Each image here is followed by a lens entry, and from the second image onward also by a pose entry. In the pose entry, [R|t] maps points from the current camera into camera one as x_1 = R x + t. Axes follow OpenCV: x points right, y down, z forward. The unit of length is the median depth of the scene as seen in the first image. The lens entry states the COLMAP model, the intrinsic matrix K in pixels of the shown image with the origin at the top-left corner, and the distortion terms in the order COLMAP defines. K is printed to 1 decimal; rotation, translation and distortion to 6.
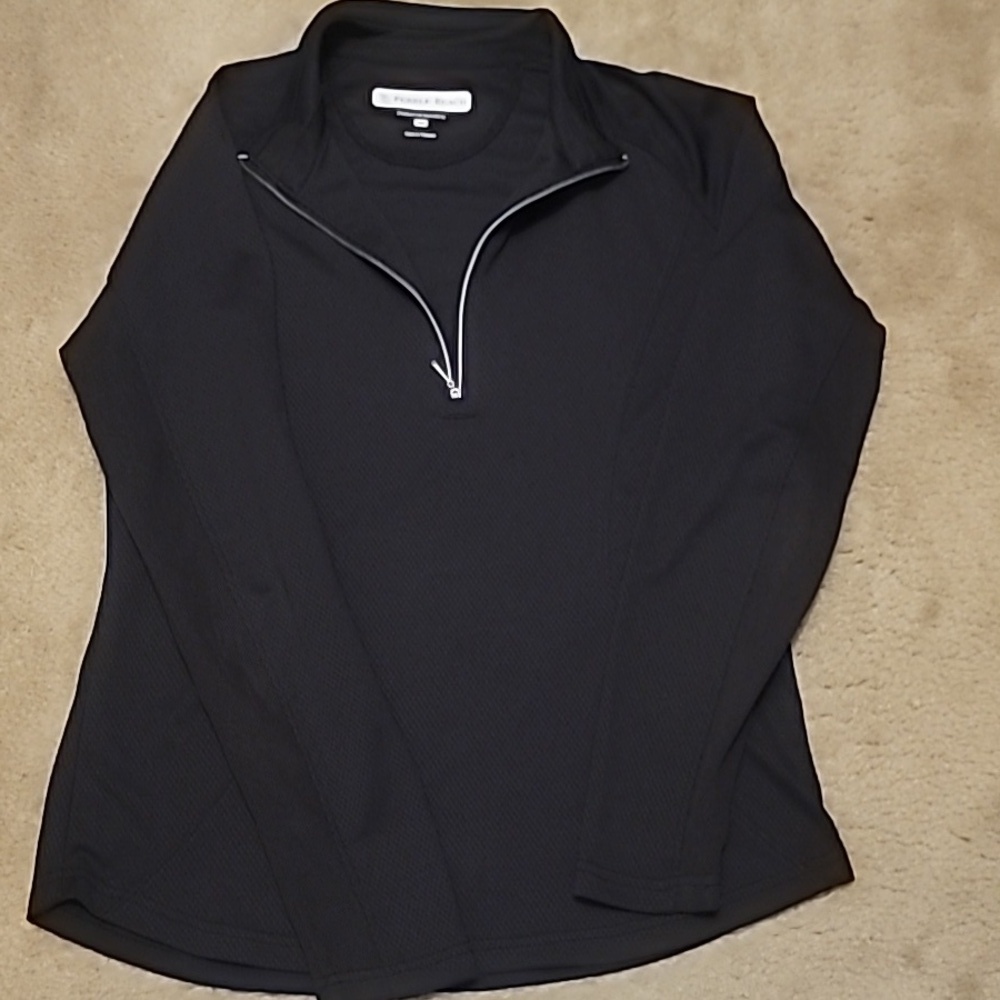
lens RADIAL K [[1527.4, 0, 492.9], [0, 1527.4, 490.4], [0, 0, 1]] dist [0.119894, 0.000000]
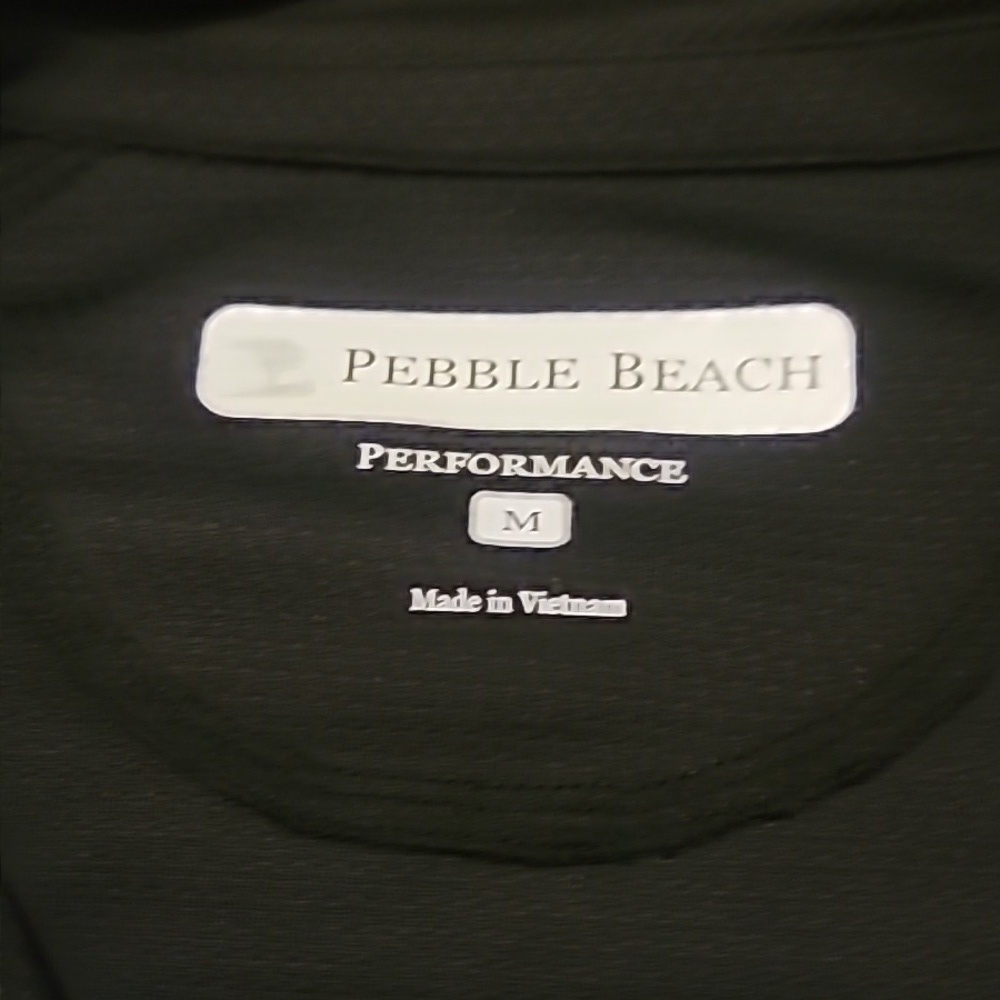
lens RADIAL K [[1527.4, 0, 496.2], [0, 1527.4, 499.5], [0, 0, 1]] dist [0.119894, 0.000000]
pose [[0.997426, -0.030306, -0.064977, -0.040781], [0.017801, 0.982574, -0.185016, -0.220421], [0.069452, 0.183383, 0.980585, 0.884470]]
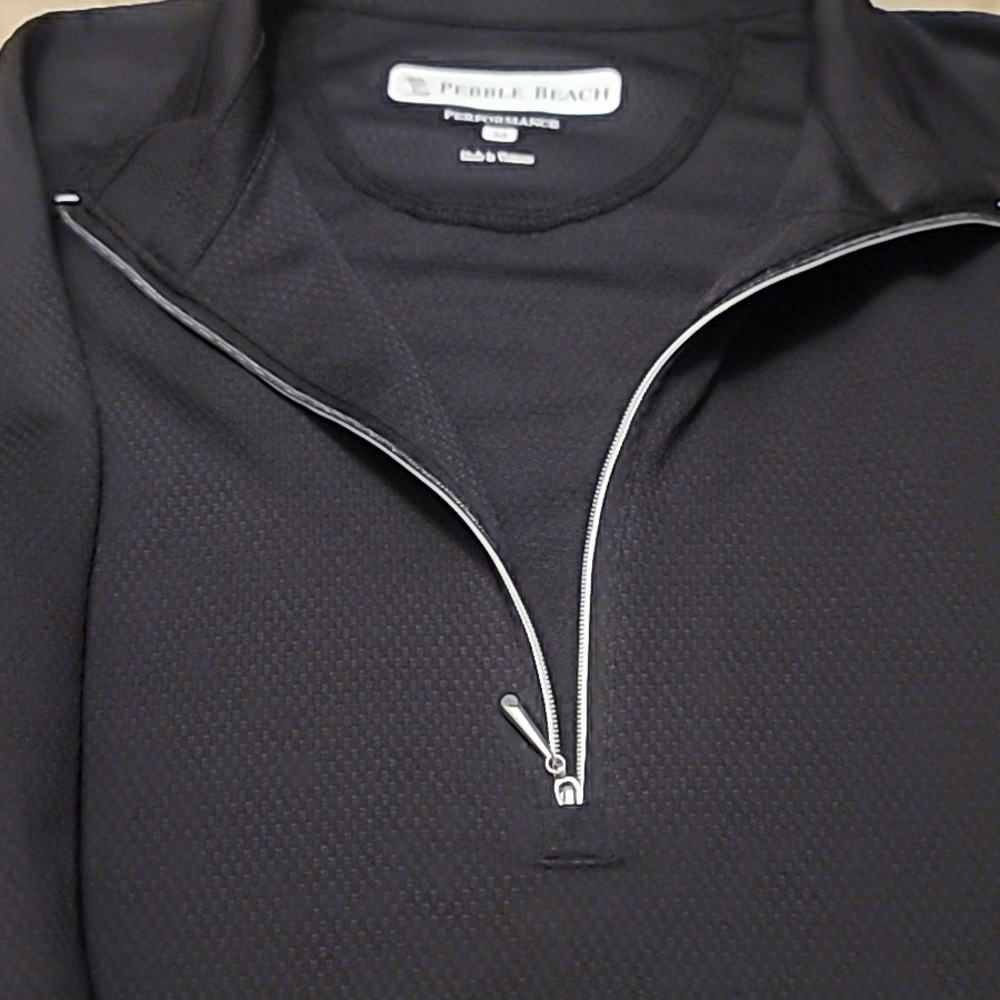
lens RADIAL K [[1527.4, 0, 495.1], [0, 1527.4, 498.7], [0, 0, 1]] dist [0.119894, 0.000000]
pose [[0.996504, 0.012939, -0.082540, -0.012588], [-0.033599, 0.966589, -0.254118, -0.037939], [0.076494, 0.256003, 0.963645, 0.641173]]
